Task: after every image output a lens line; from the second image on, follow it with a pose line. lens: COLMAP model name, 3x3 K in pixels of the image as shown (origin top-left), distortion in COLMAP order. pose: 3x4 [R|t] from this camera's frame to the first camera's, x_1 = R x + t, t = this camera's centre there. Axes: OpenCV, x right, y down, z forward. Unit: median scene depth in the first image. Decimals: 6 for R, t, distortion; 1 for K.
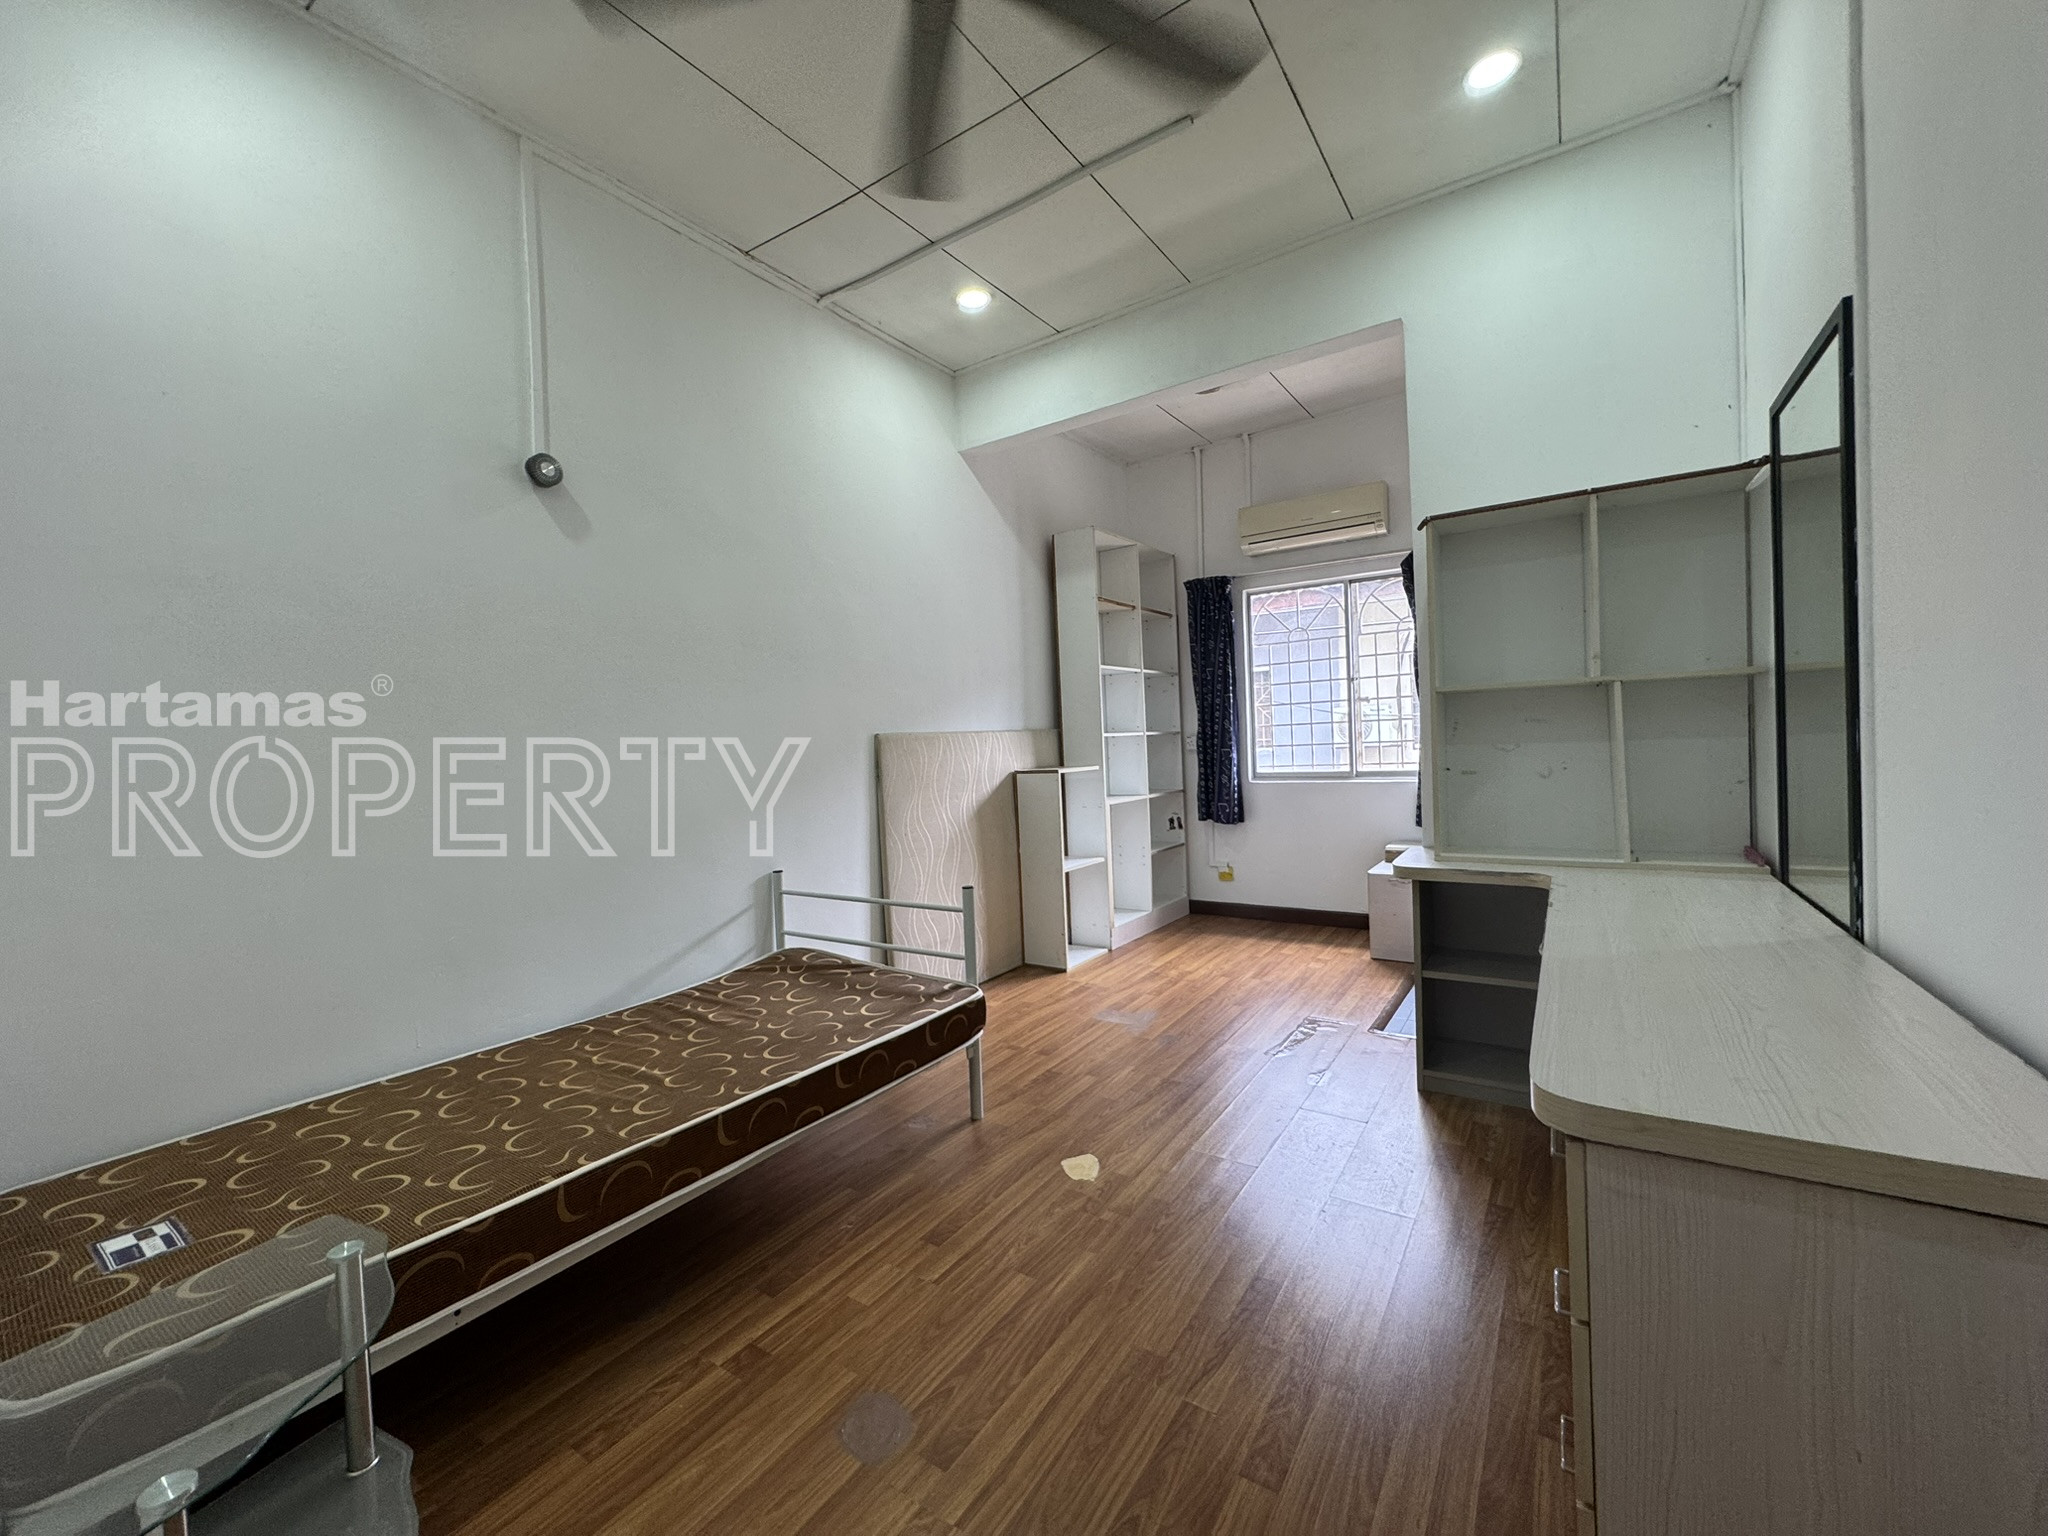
lens RADIAL K [[814.2, 0, 1030.3], [0, 814.2, 753.3], [0, 0, 1]] dist [-0.003132, -0.000258]
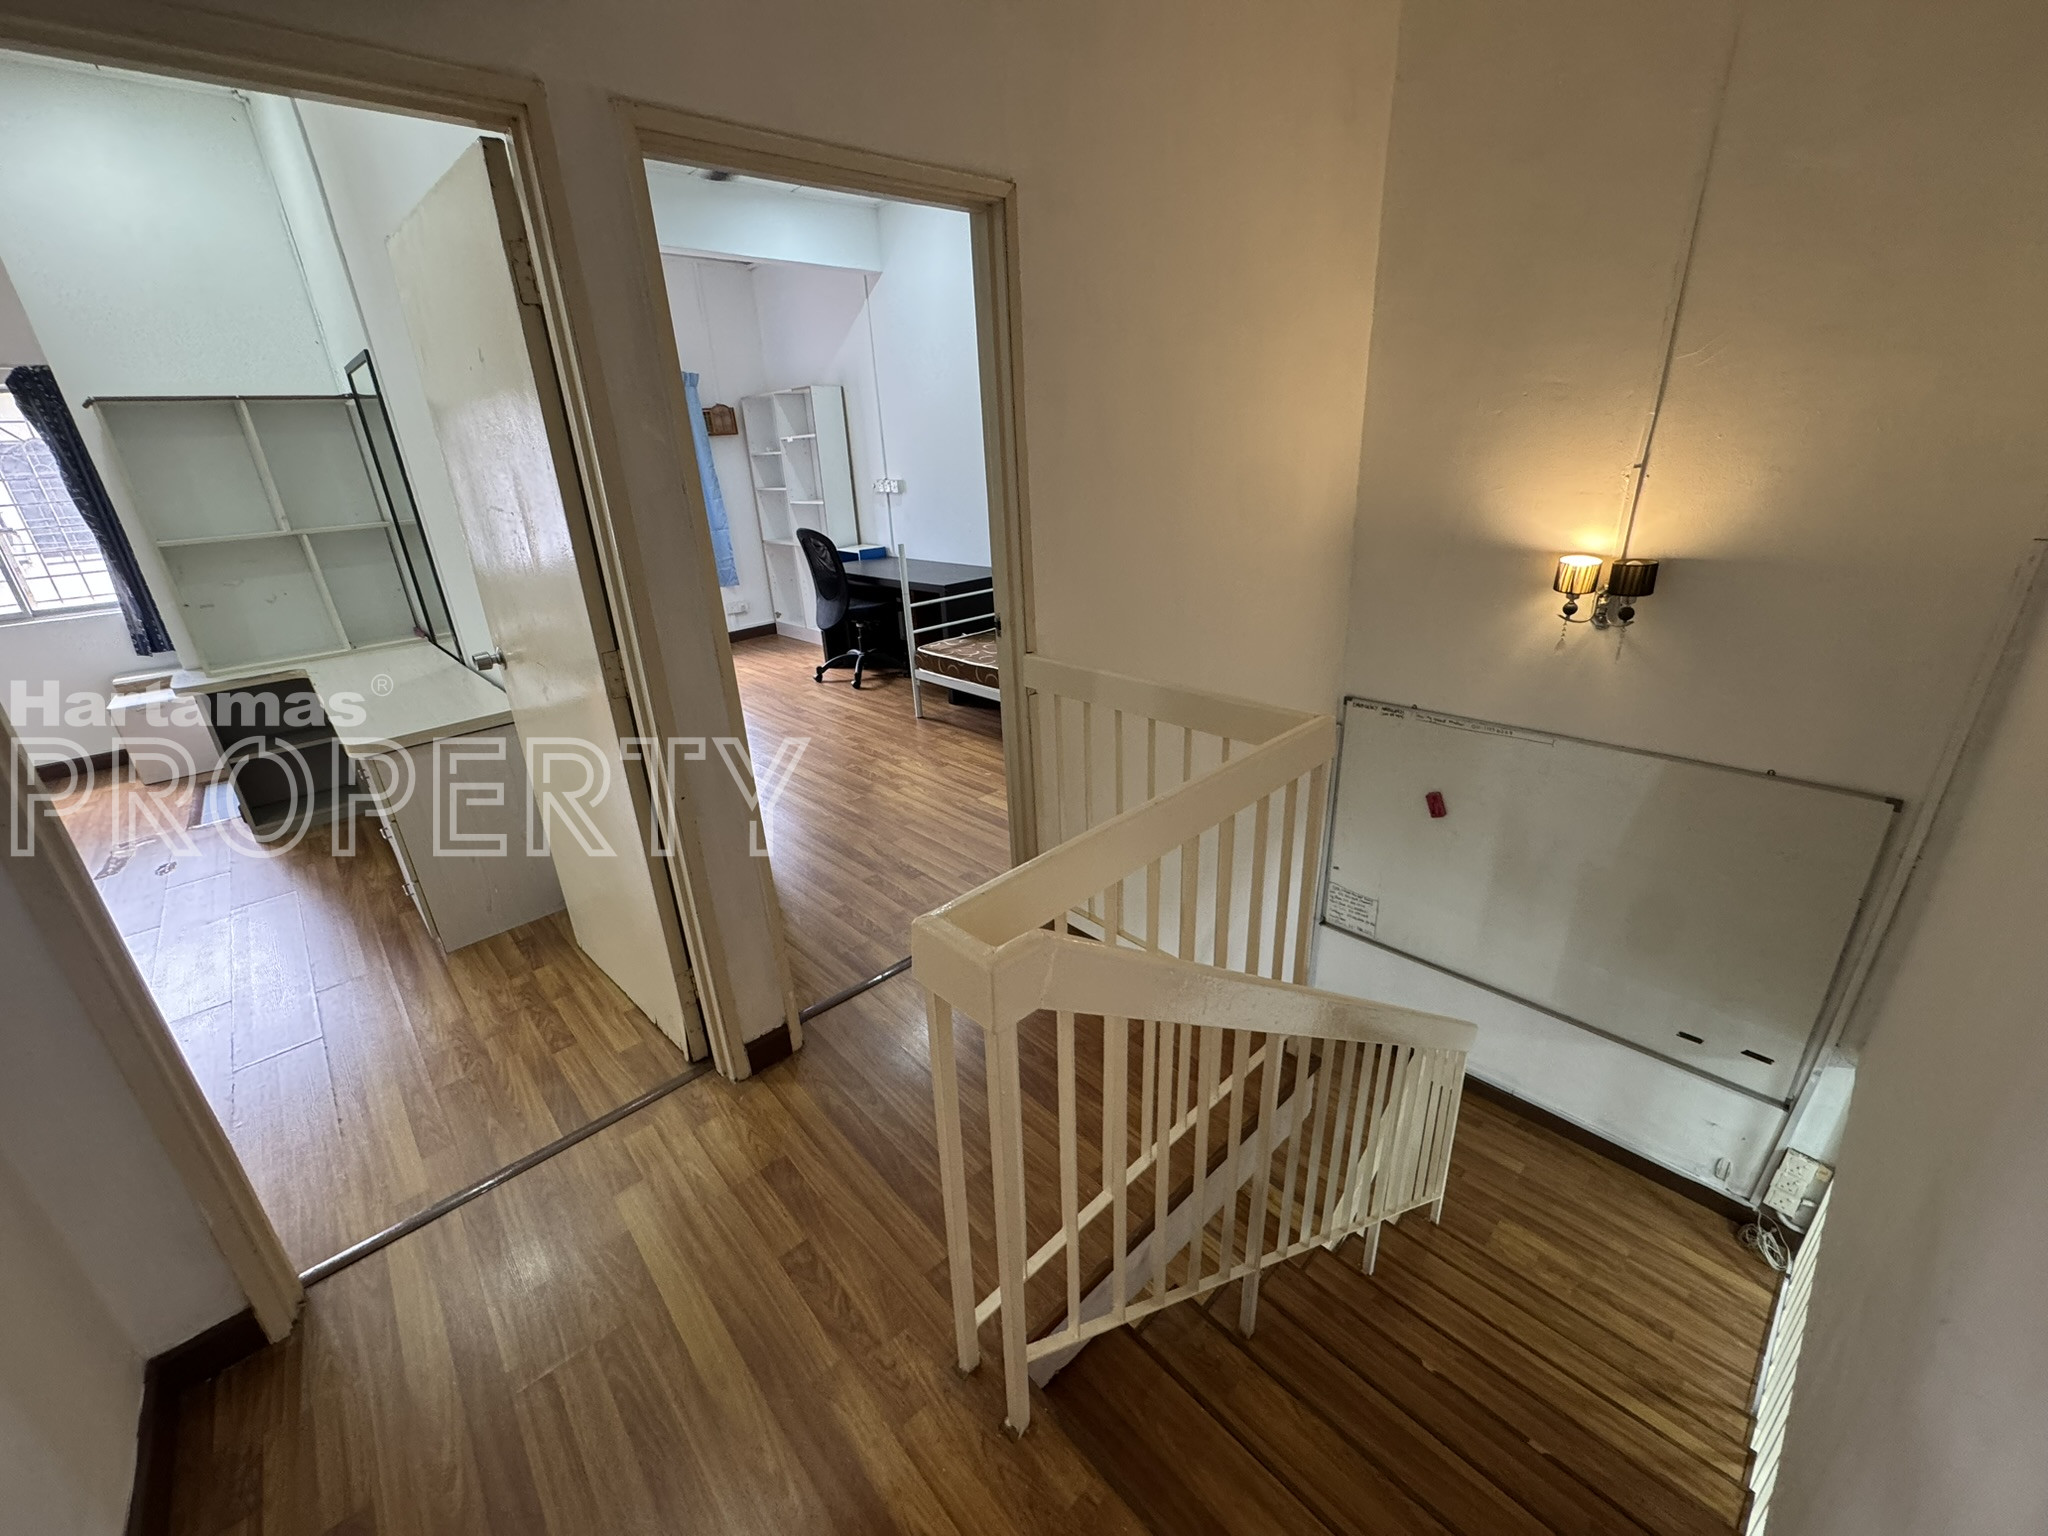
lens RADIAL K [[814.2, 0, 1011.2], [0, 814.2, 771.6], [0, 0, 1]] dist [-0.003132, -0.000258]
pose [[0.239096, -0.337726, 0.910370, -2.375576], [0.059812, 0.940906, 0.333346, -0.462962], [-0.969152, -0.025251, 0.245167, -3.203444]]
